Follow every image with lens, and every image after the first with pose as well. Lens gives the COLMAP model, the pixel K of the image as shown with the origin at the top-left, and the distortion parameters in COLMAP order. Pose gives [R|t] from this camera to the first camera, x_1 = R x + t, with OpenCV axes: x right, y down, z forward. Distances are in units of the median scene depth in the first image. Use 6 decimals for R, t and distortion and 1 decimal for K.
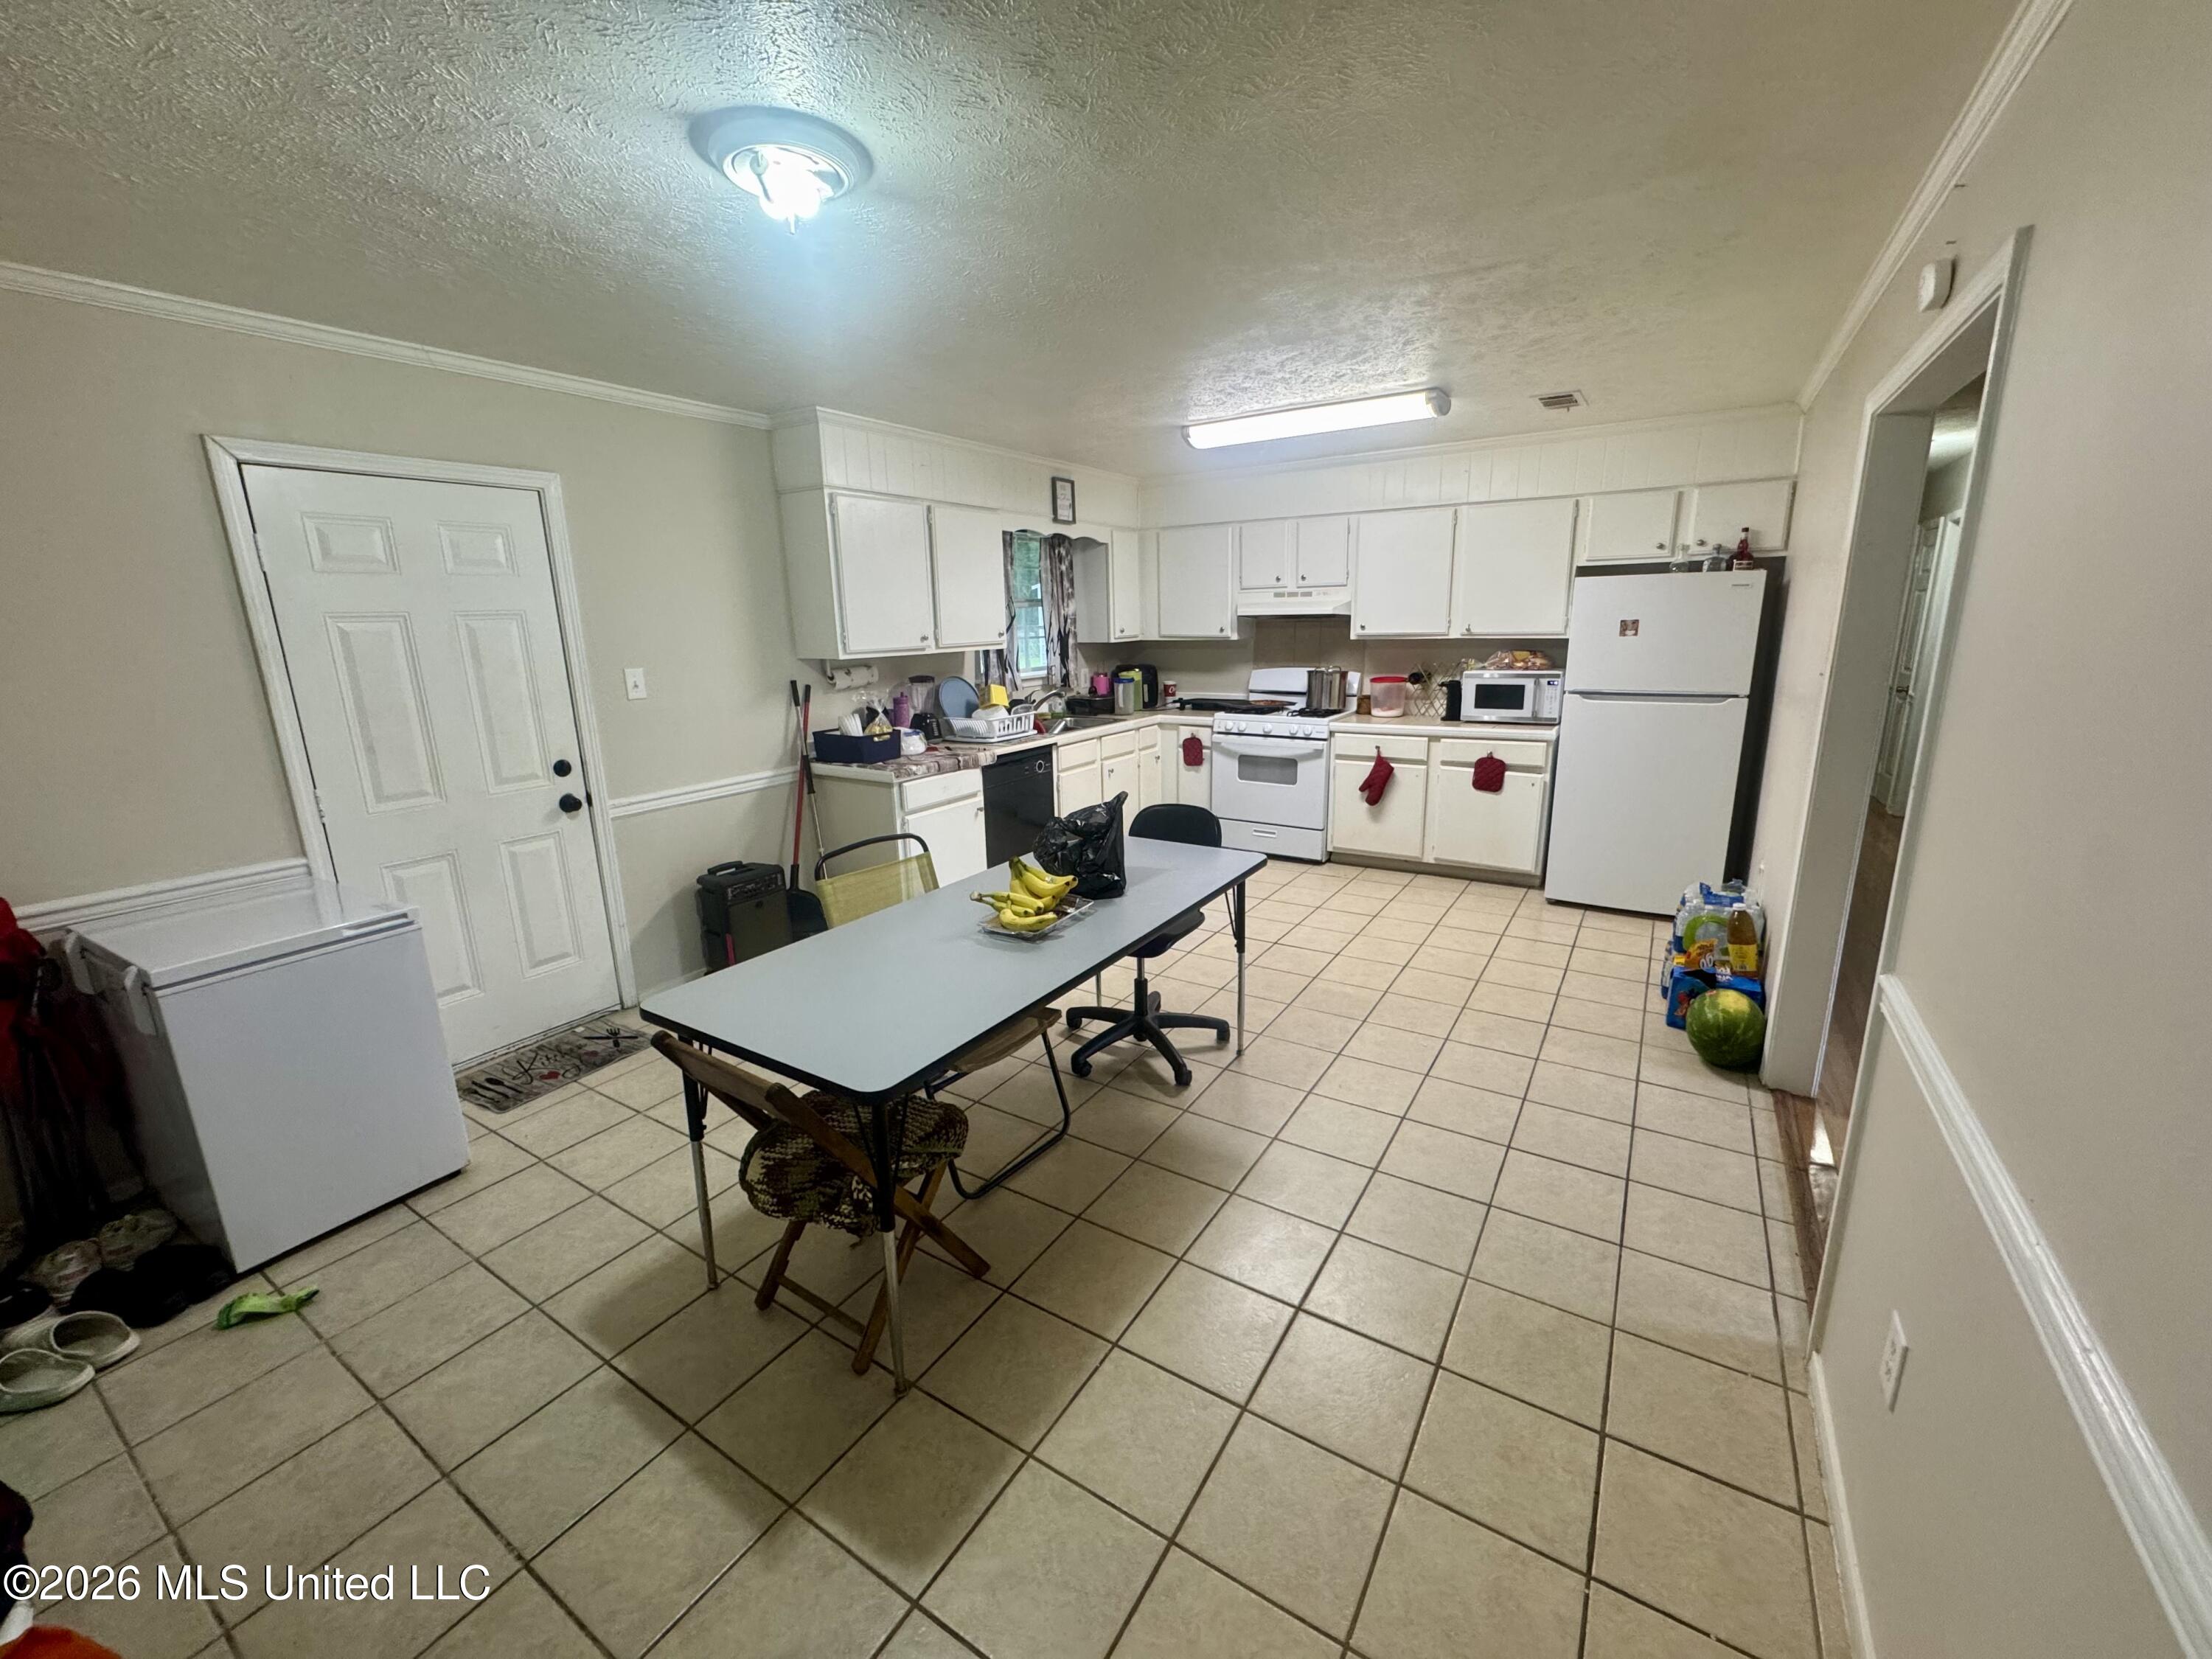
lens RADIAL K [[886.2, 0, 1105.8], [0, 886.2, 825.5], [0, 0, 1]] dist [-0.001693, -0.000226]
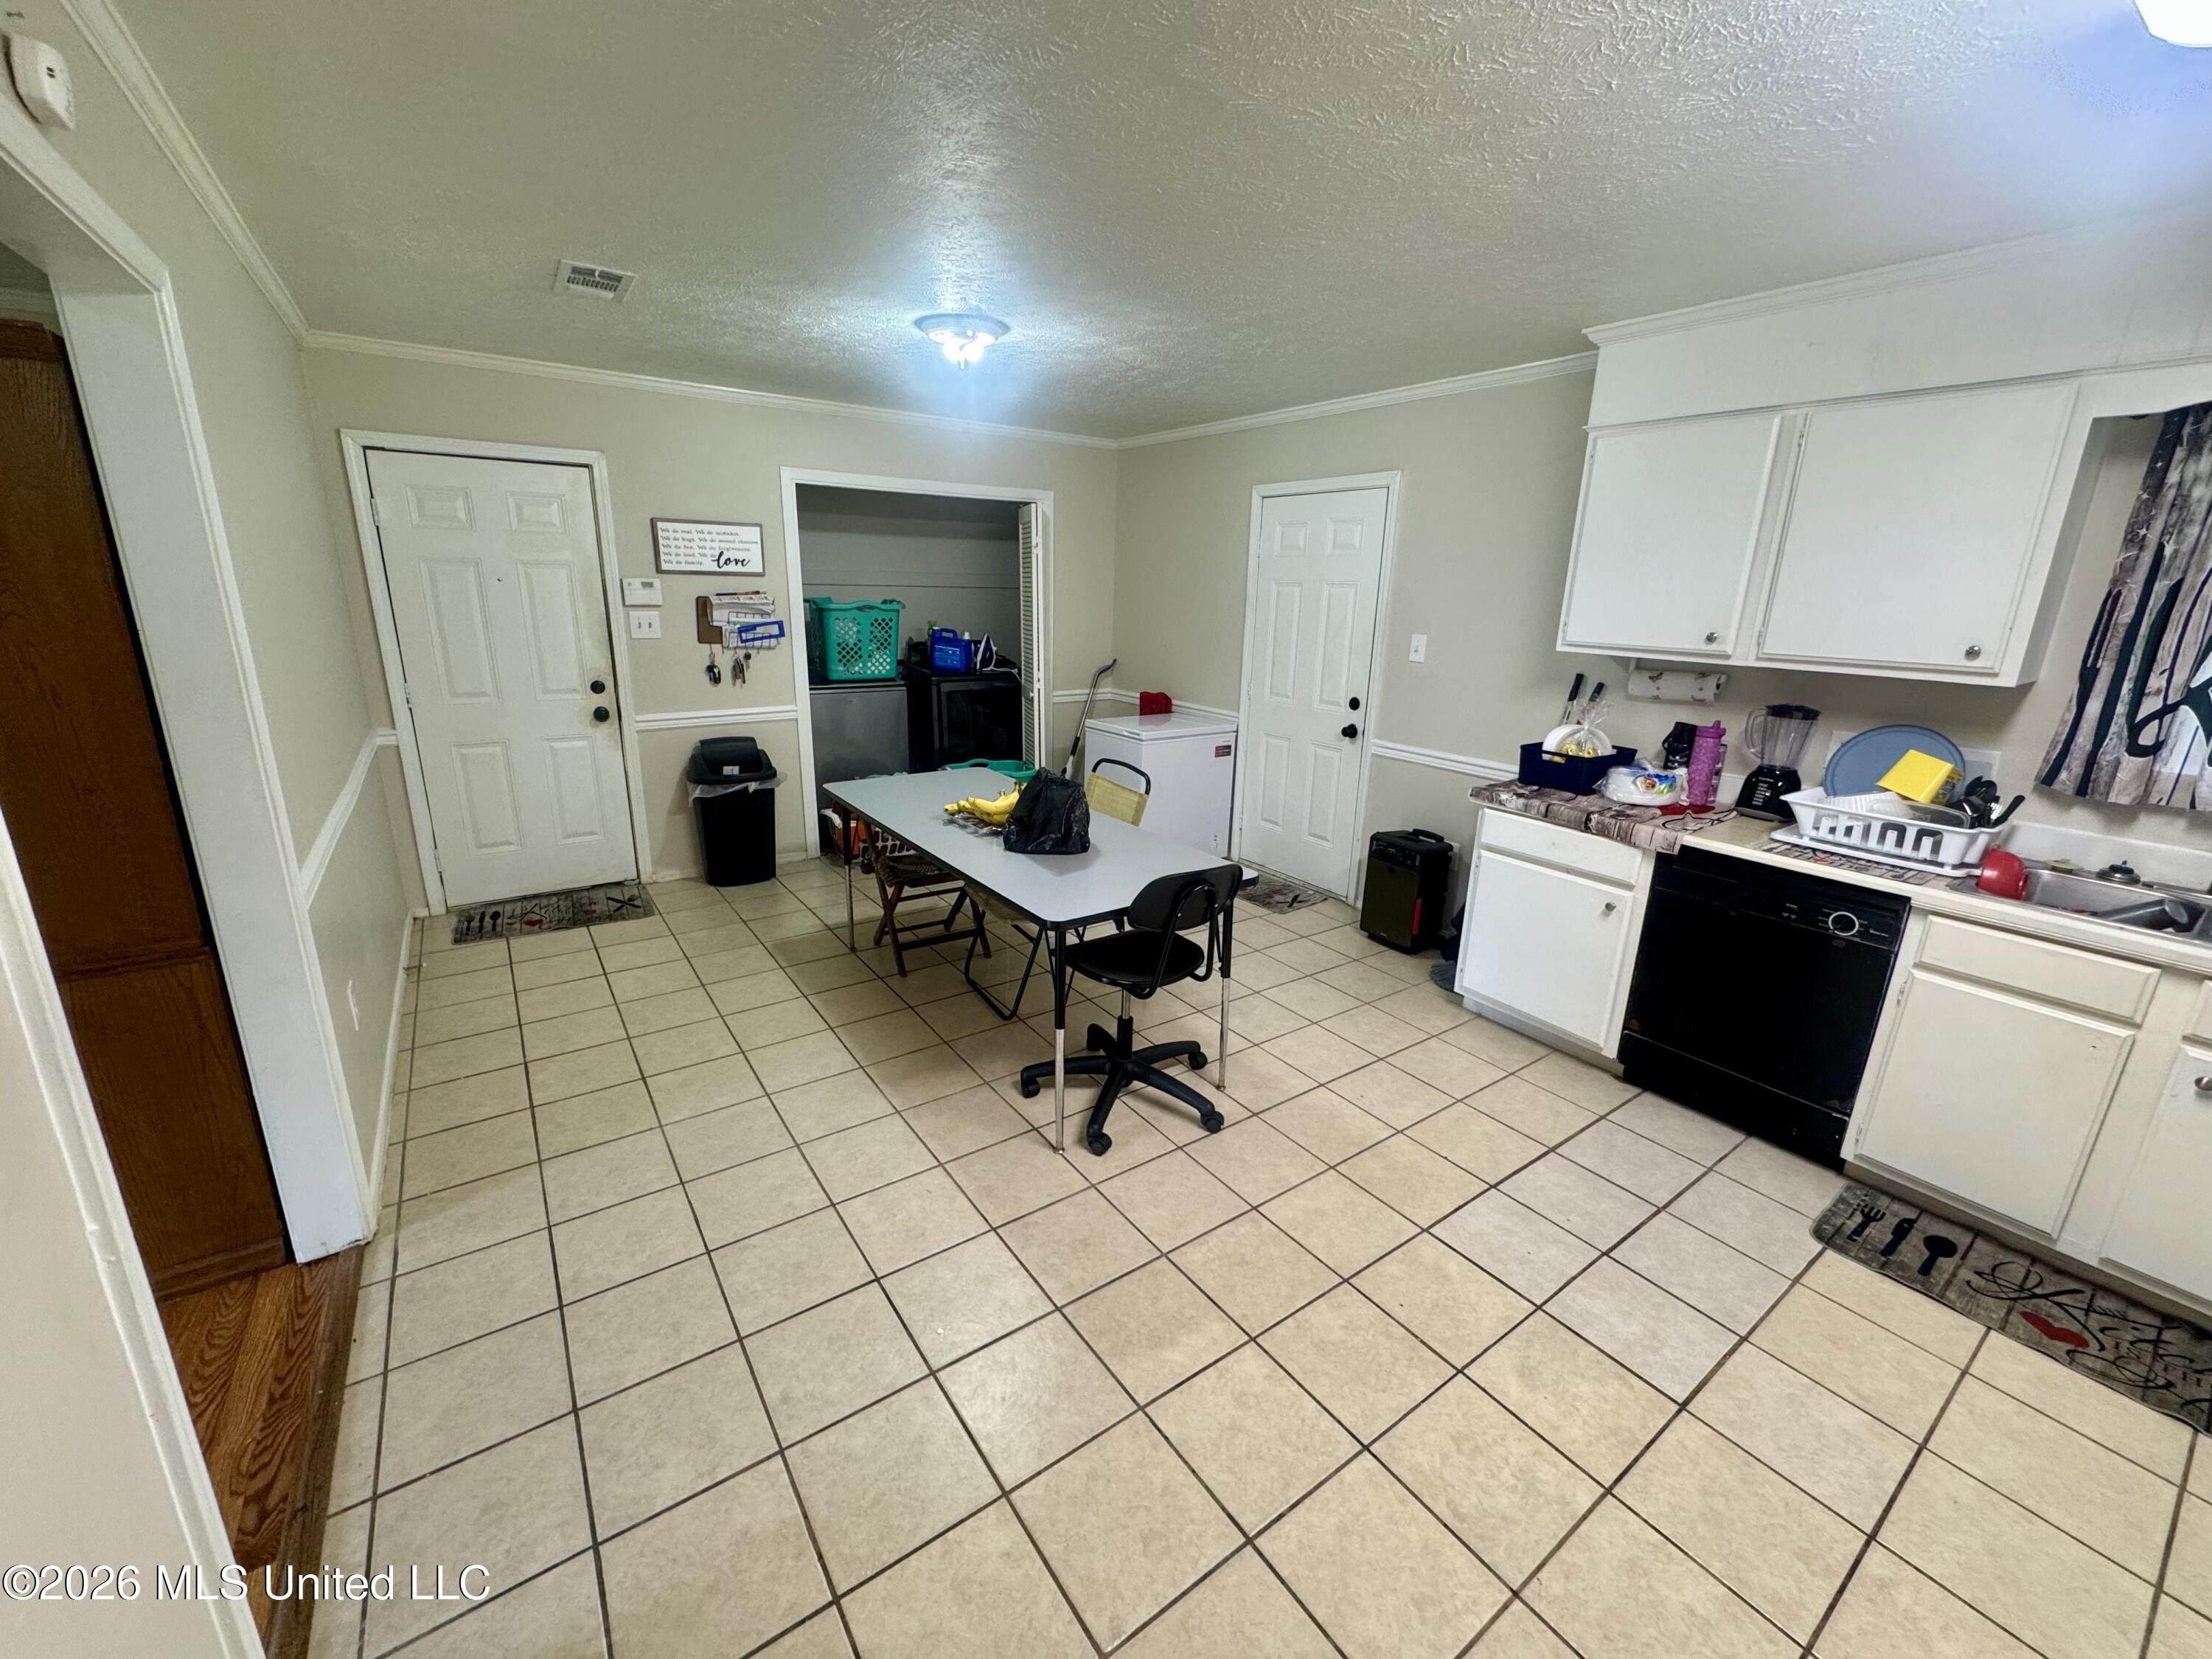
lens RADIAL K [[886.2, 0, 1105.8], [0, 886.2, 825.5], [0, 0, 1]] dist [-0.001693, -0.000226]
pose [[-0.381314, 0.256875, -0.888040, 0.691179], [-0.231328, 0.903543, 0.360689, -0.273435], [0.895034, 0.342965, -0.285112, 1.049673]]
